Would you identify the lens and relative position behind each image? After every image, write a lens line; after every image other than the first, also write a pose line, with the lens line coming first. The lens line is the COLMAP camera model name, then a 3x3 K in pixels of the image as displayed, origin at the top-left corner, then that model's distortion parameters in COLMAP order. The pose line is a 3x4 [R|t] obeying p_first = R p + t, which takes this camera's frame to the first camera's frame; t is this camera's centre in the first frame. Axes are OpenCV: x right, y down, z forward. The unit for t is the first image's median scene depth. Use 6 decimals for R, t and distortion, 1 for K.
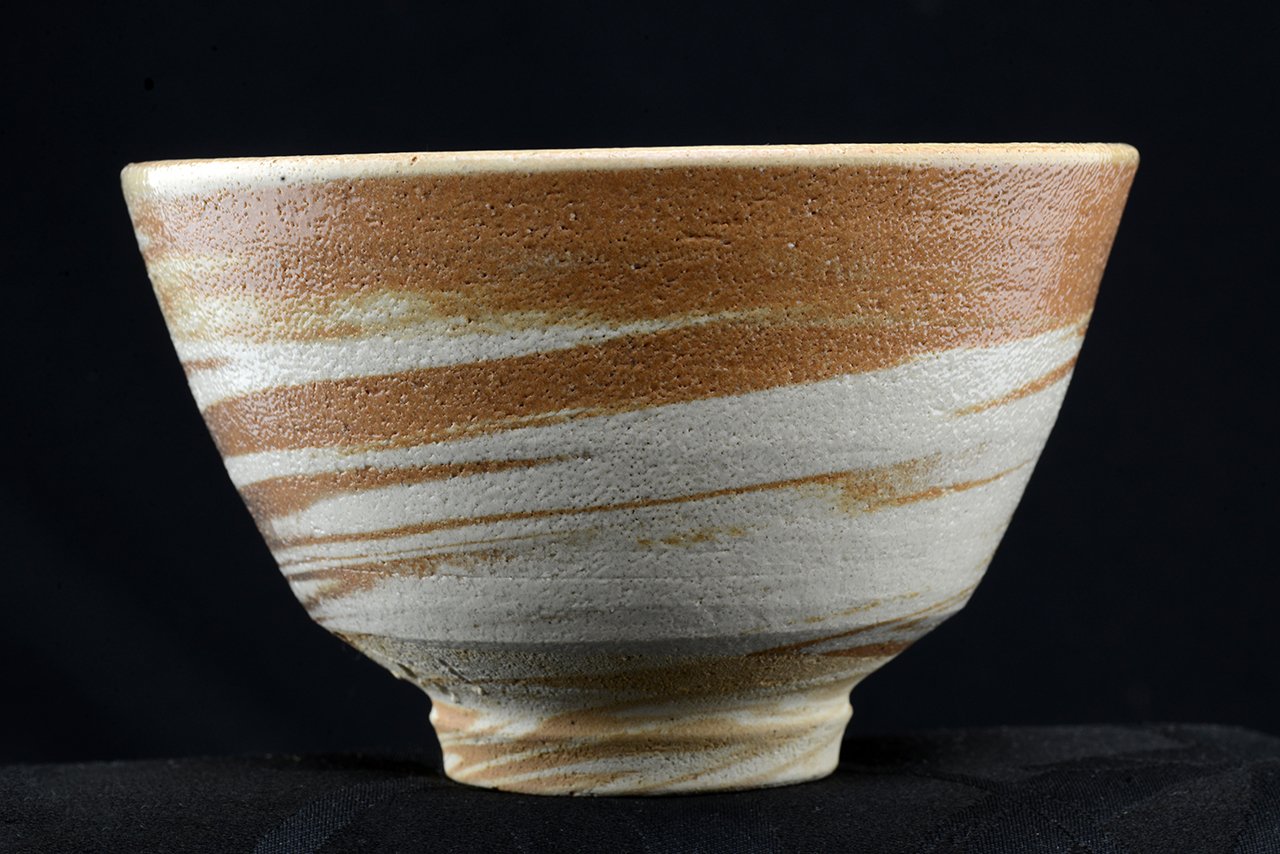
lens RADIAL K [[4694.6, 0, 640.0], [0, 4694.6, 427.0], [0, 0, 1]] dist [-0.124526, -2.551863]
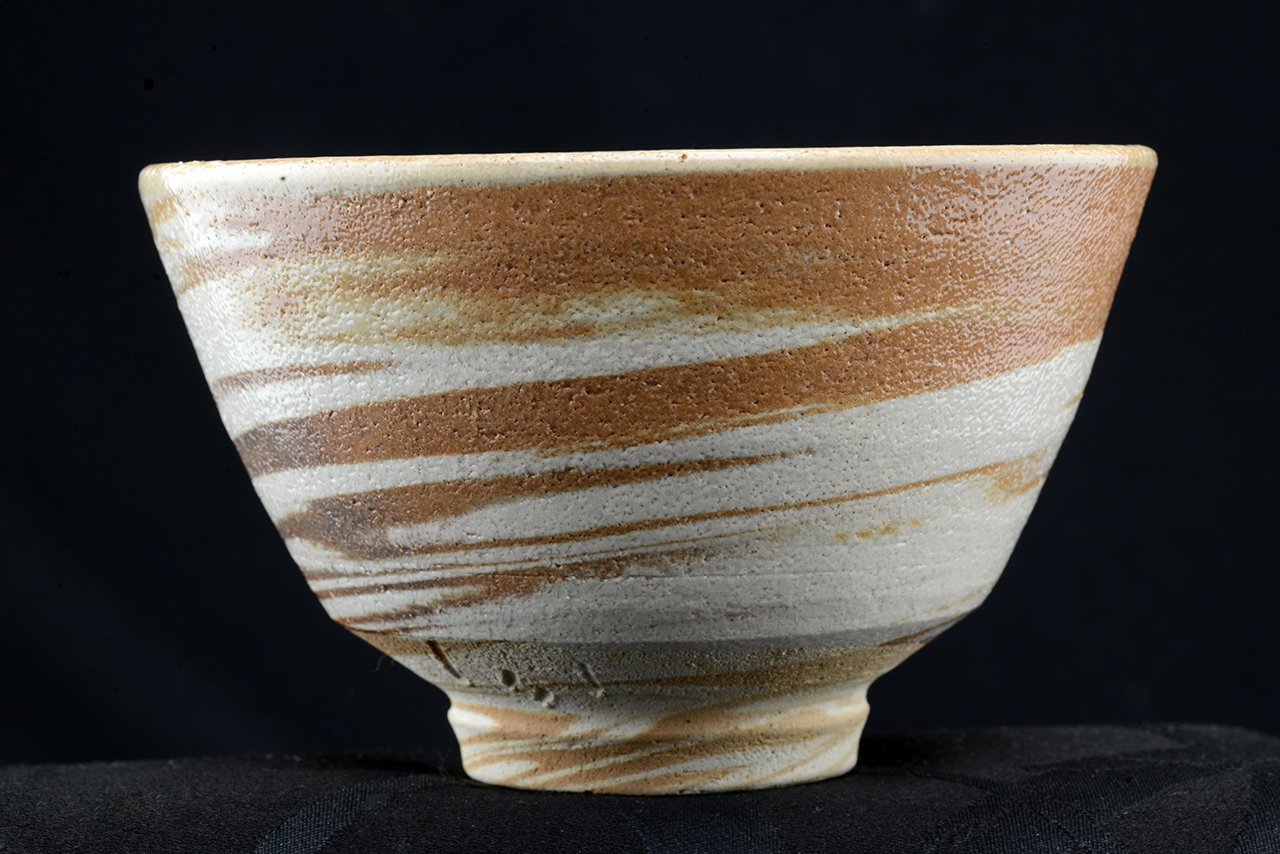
lens RADIAL K [[4694.6, 0, 640.0], [0, 4694.6, 427.0], [0, 0, 1]] dist [-0.124526, -2.551863]
pose [[0.898253, -0.020334, 0.439008, -0.481903], [0.022433, 0.999748, 0.000407, -0.000395], [-0.438906, 0.009482, 0.898483, 0.107665]]
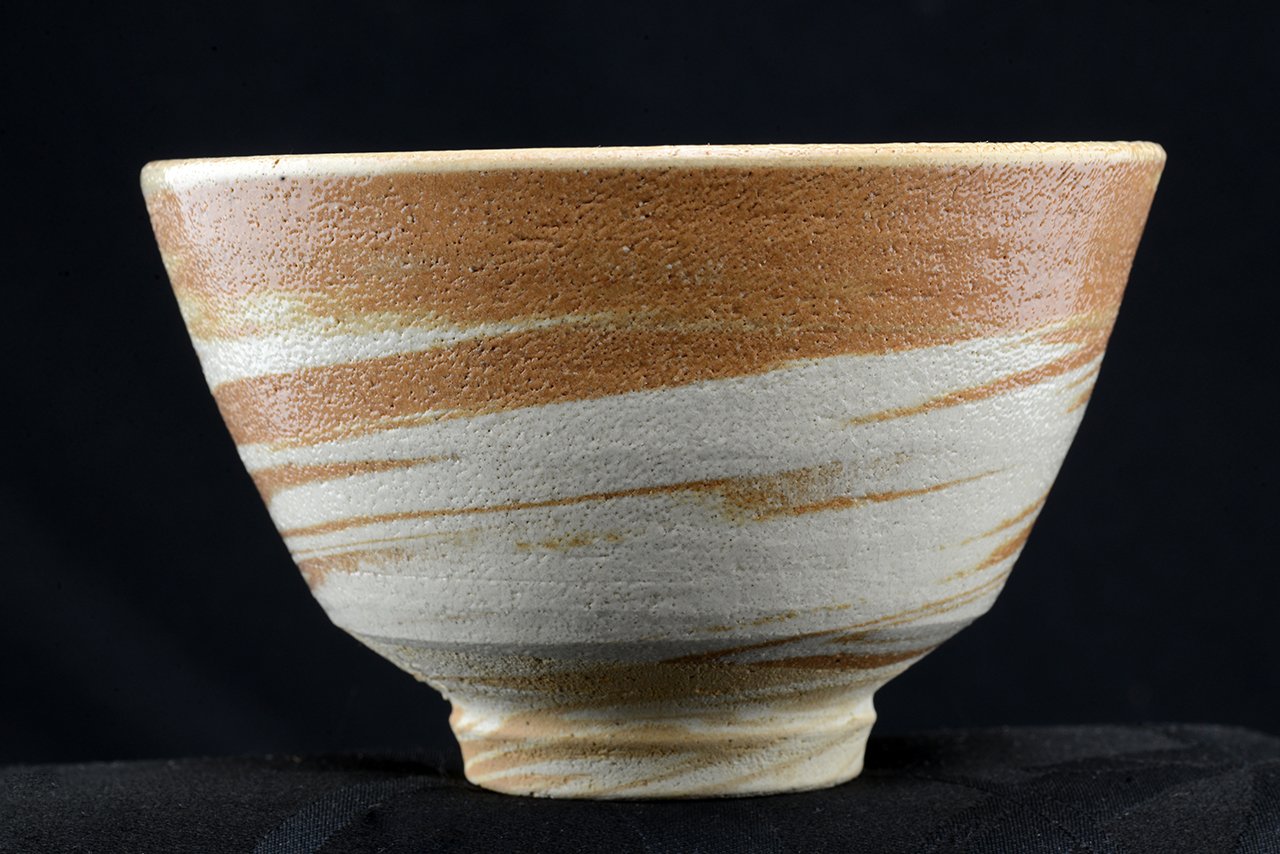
lens RADIAL K [[4694.6, 0, 640.0], [0, 4694.6, 427.0], [0, 0, 1]] dist [-0.124526, -2.551863]
pose [[0.936047, 0.020085, -0.351301, 0.373076], [-0.017861, 0.999795, 0.009569, -0.010509], [0.351421, -0.002682, 0.936214, 0.075803]]
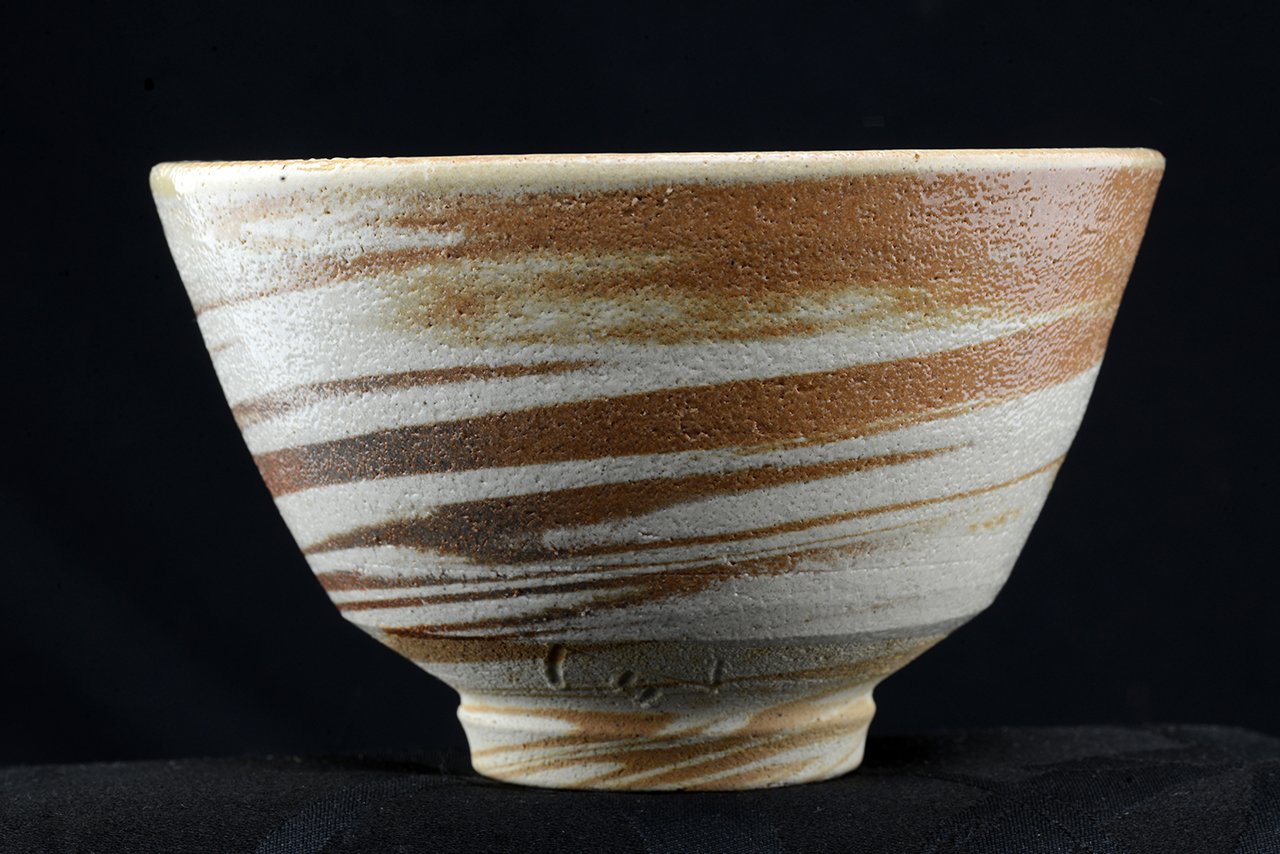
lens RADIAL K [[4694.6, 0, 640.0], [0, 4694.6, 427.0], [0, 0, 1]] dist [-0.124526, -2.551863]
pose [[0.640754, -0.031897, 0.767084, -0.844045], [0.039018, 0.999198, 0.008956, -0.009783], [-0.766754, 0.024191, 0.641485, 0.386689]]
